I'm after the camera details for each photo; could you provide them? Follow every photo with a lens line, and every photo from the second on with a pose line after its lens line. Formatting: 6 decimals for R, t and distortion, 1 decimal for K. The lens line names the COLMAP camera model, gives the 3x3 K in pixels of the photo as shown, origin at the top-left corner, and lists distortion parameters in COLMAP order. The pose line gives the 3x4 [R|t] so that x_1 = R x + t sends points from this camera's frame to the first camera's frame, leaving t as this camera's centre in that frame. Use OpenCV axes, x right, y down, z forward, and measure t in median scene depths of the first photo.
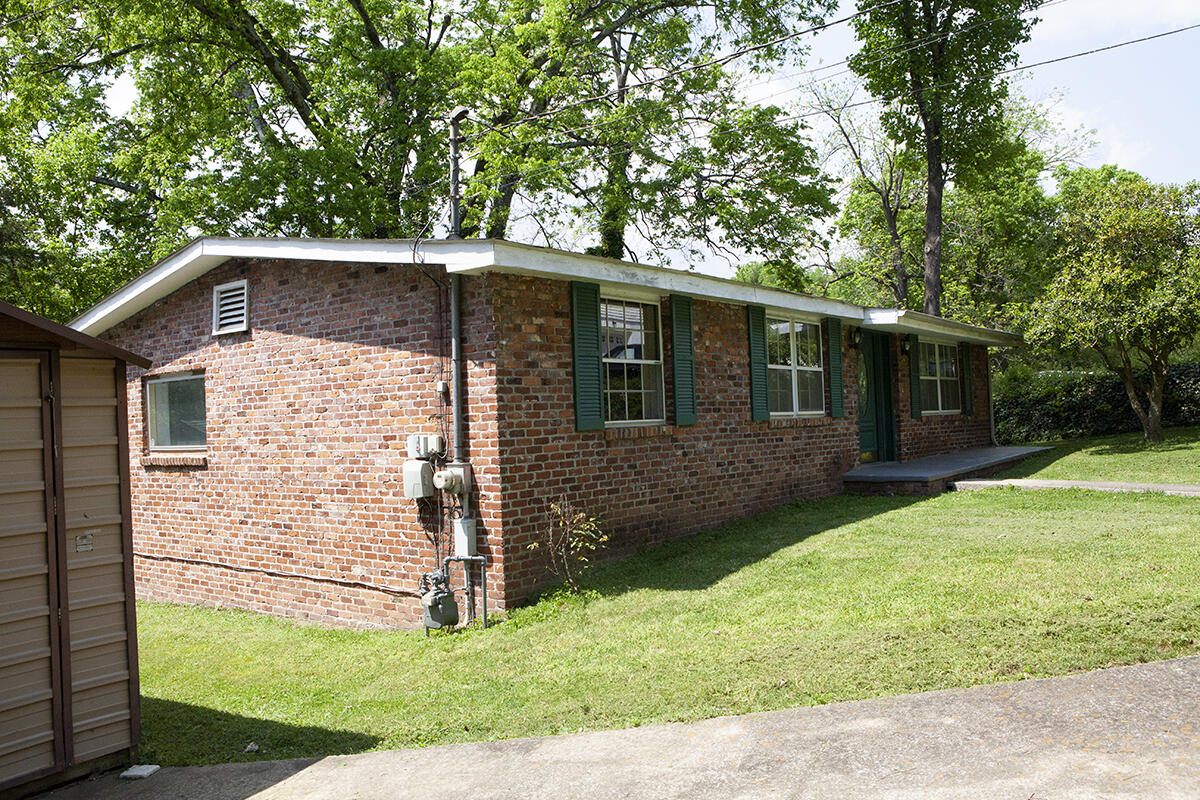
lens RADIAL K [[963.2, 0, 600.0], [0, 963.2, 400.0], [0, 0, 1]] dist [-0.102543, 0.108207]
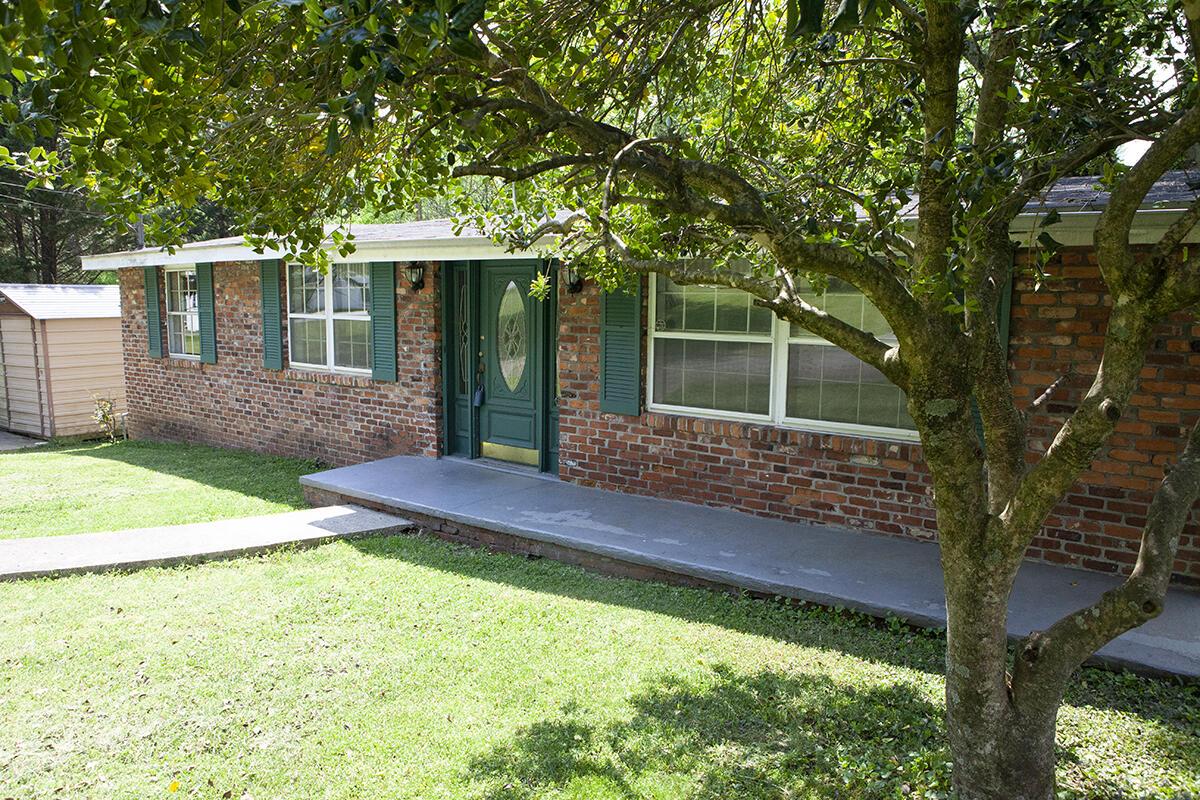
lens RADIAL K [[838.8, 0, 594.6], [0, 838.8, 404.5], [0, 0, 1]] dist [-0.103765, 0.081642]
pose [[0.007311, 0.169735, -0.985463, 1.192905], [0.018923, 0.985289, 0.169846, -0.097088], [0.999794, -0.019890, 0.003991, 1.514032]]
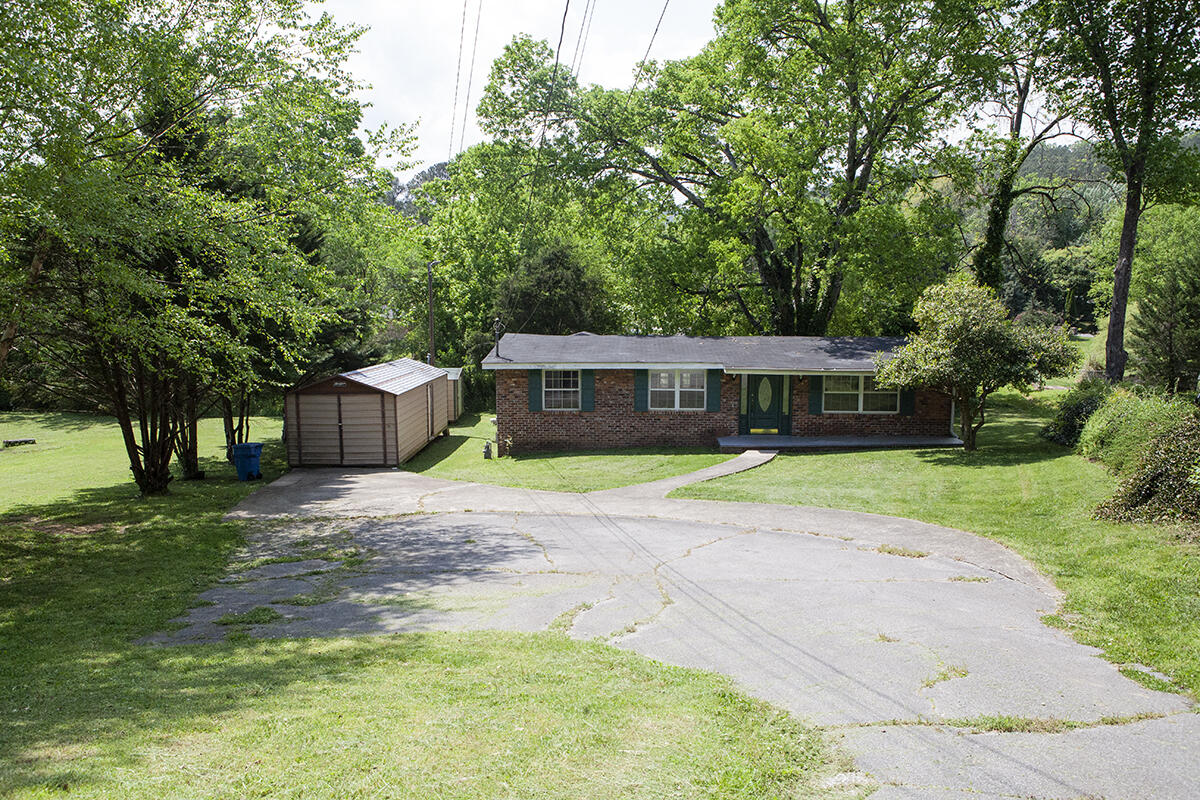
lens RADIAL K [[835.1, 0, 592.5], [0, 835.1, 405.0], [0, 0, 1]] dist [-0.114718, 0.085334]
pose [[0.572516, 0.129043, -0.809675, 2.132660], [-0.000699, 0.987613, 0.156907, -0.388081], [0.819893, -0.089266, 0.565514, -0.408312]]
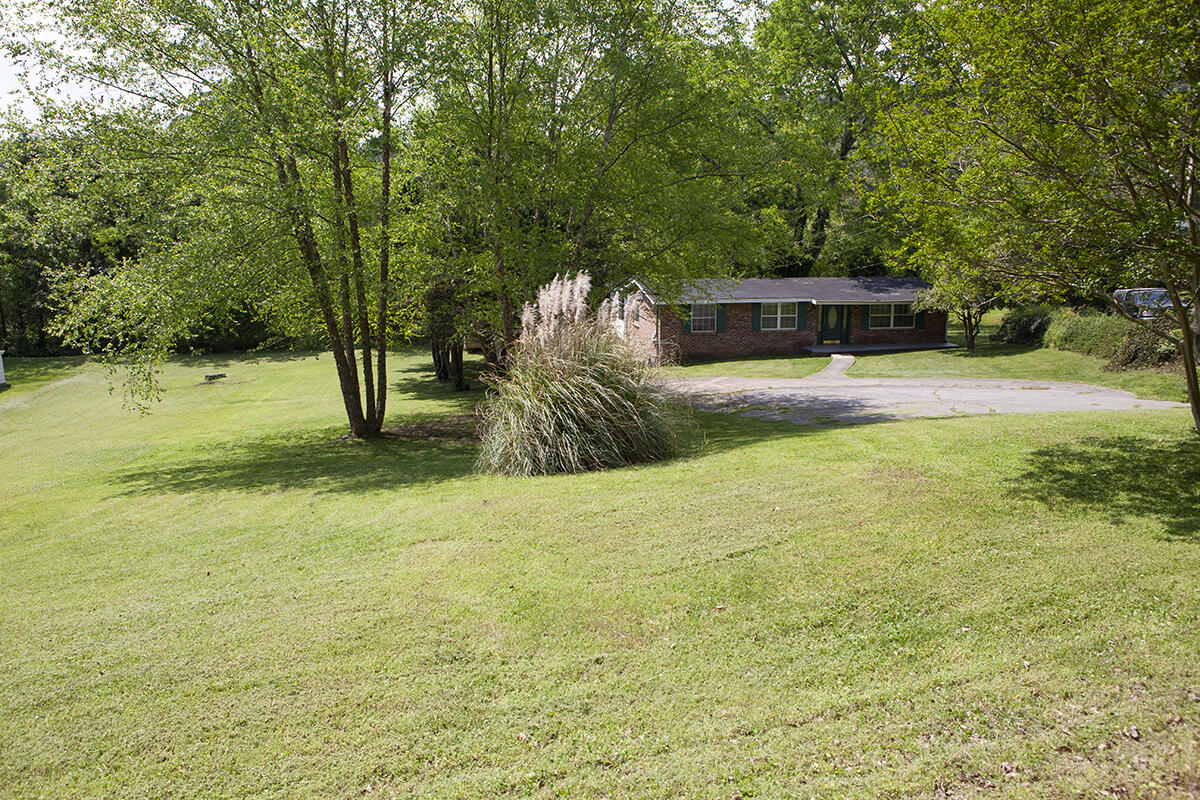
lens RADIAL K [[841.7, 0, 592.5], [0, 841.7, 402.0], [0, 0, 1]] dist [-0.110623, 0.090753]
pose [[0.734599, 0.164225, -0.658327, 2.143632], [-0.004461, 0.971414, 0.237349, -0.545860], [0.678486, -0.171420, 0.714333, -2.056830]]
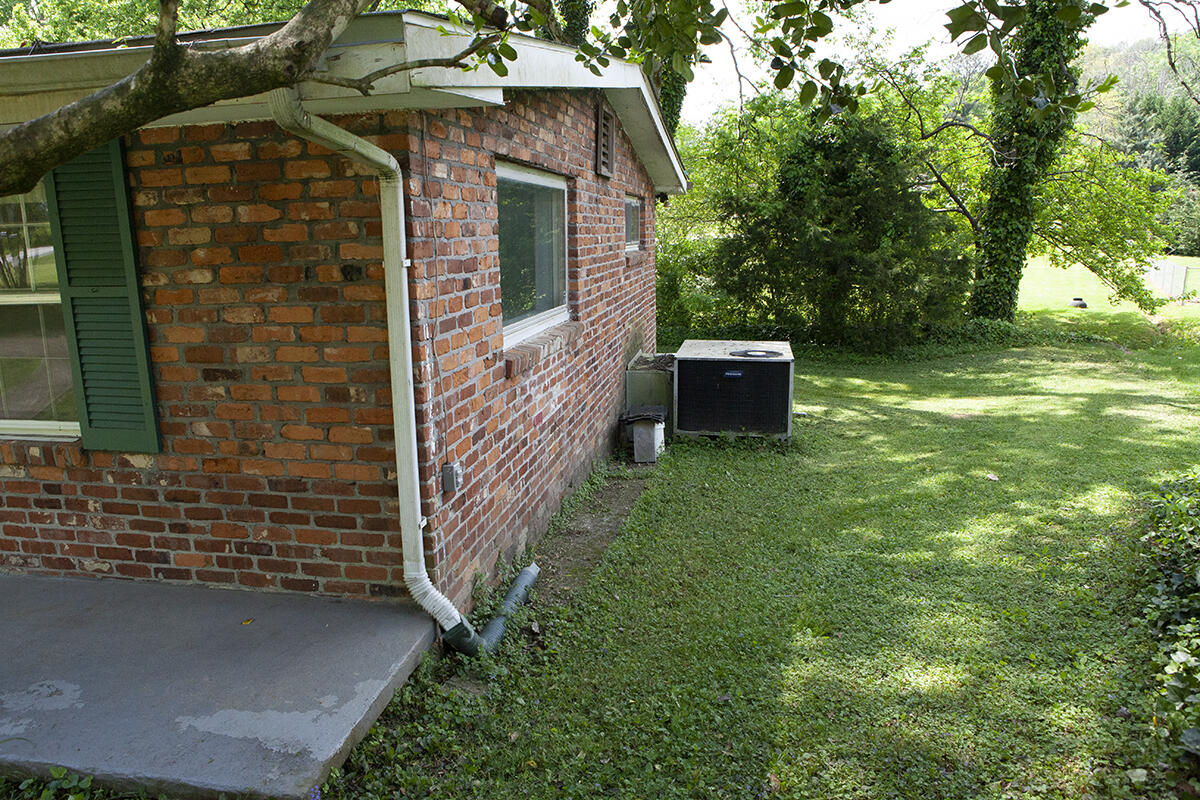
lens RADIAL K [[838.8, 0, 594.6], [0, 838.8, 404.5], [0, 0, 1]] dist [-0.103765, 0.081642]
pose [[0.443655, 0.203562, -0.872773, 1.084657], [0.033911, 0.969352, 0.243326, -0.072125], [0.895556, -0.137549, 0.423155, 1.790968]]
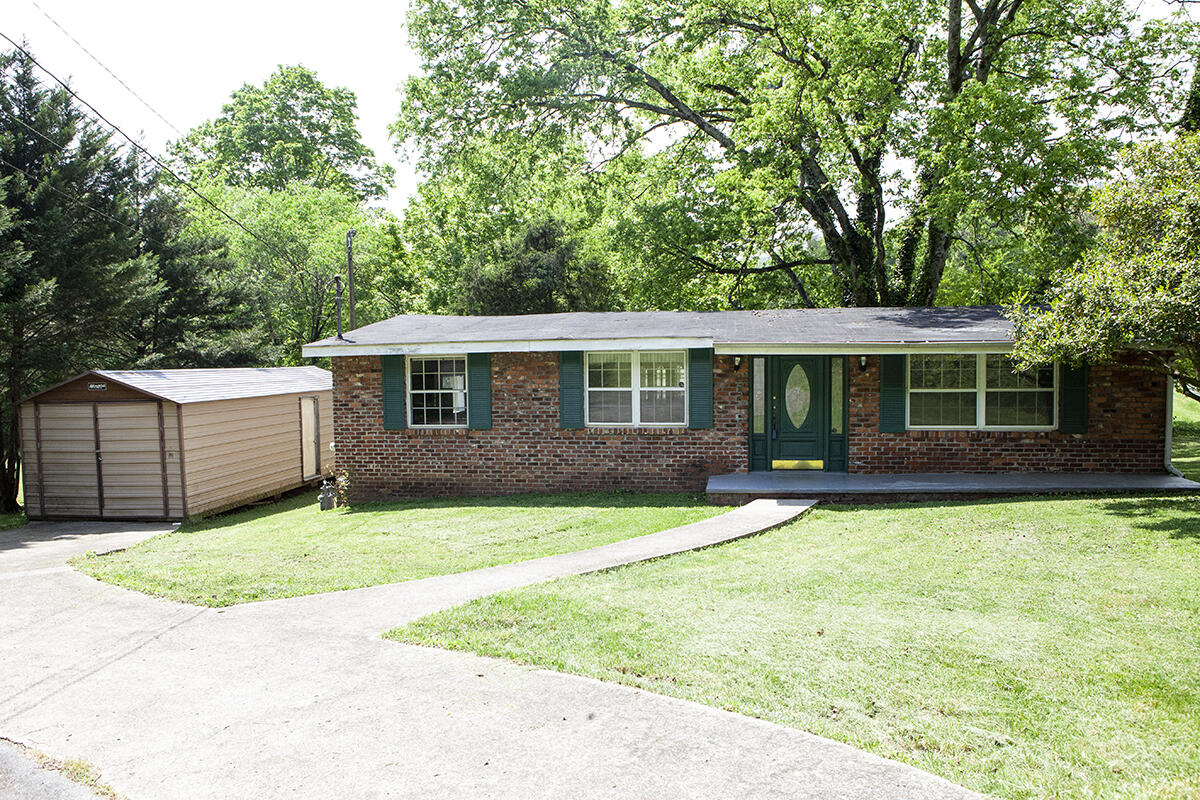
lens RADIAL K [[841.7, 0, 592.5], [0, 841.7, 402.0], [0, 0, 1]] dist [-0.110623, 0.090753]
pose [[0.468700, 0.076165, -0.880068, 1.447400], [0.018871, 0.995185, 0.096178, -0.155975], [0.883156, -0.061687, 0.465006, 0.502716]]
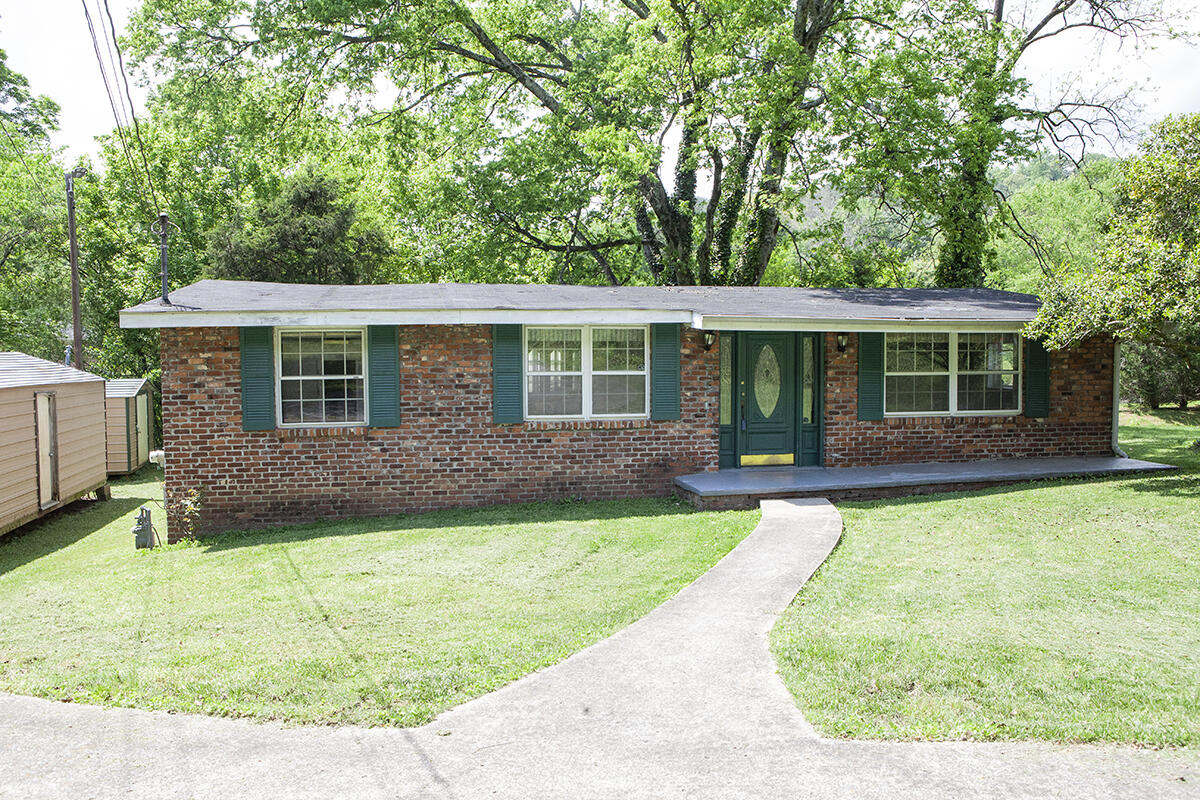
lens RADIAL K [[915.4, 0, 585.6], [0, 915.4, 399.5], [0, 0, 1]] dist [-0.107877, 0.115944]
pose [[0.748268, 0.063492, -0.660351, 1.062838], [-0.003681, 0.995792, 0.091573, -0.118775], [0.663386, -0.066090, 0.745353, 0.295468]]
